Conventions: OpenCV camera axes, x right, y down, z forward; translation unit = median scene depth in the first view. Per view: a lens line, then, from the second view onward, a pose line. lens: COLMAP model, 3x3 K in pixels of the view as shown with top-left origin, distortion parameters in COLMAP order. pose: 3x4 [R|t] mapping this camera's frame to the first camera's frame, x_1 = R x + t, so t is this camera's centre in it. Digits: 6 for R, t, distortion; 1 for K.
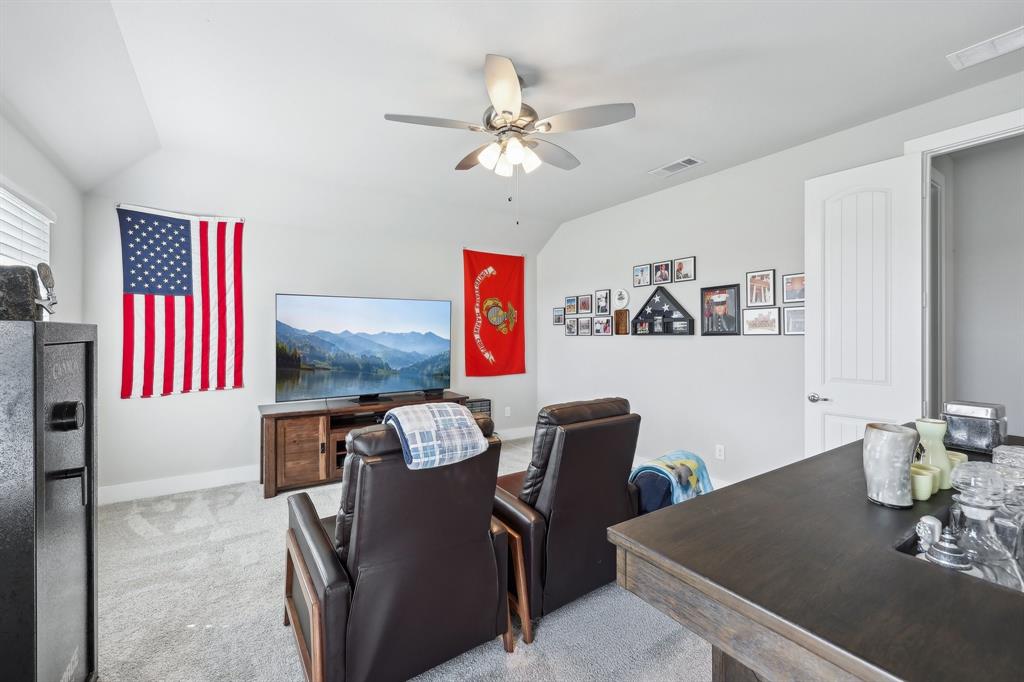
lens RADIAL K [[435.5, 0, 515.0], [0, 435.5, 326.2], [0, 0, 1]] dist [0.000605, 0.000208]
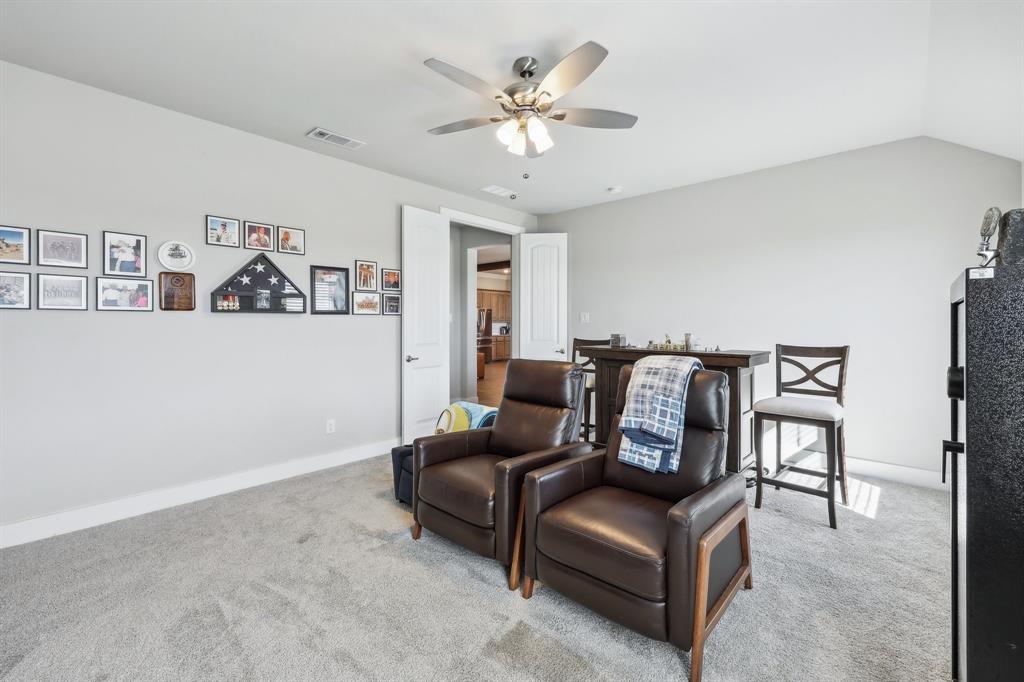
lens RADIAL K [[435.5, 0, 515.0], [0, 435.5, 326.2], [0, 0, 1]] dist [0.000605, 0.000208]
pose [[-0.247941, -0.000508, 0.968775, -0.582419], [-0.016180, 0.999863, -0.003617, 0.041535], [-0.968640, -0.016571, -0.247915, 0.747494]]
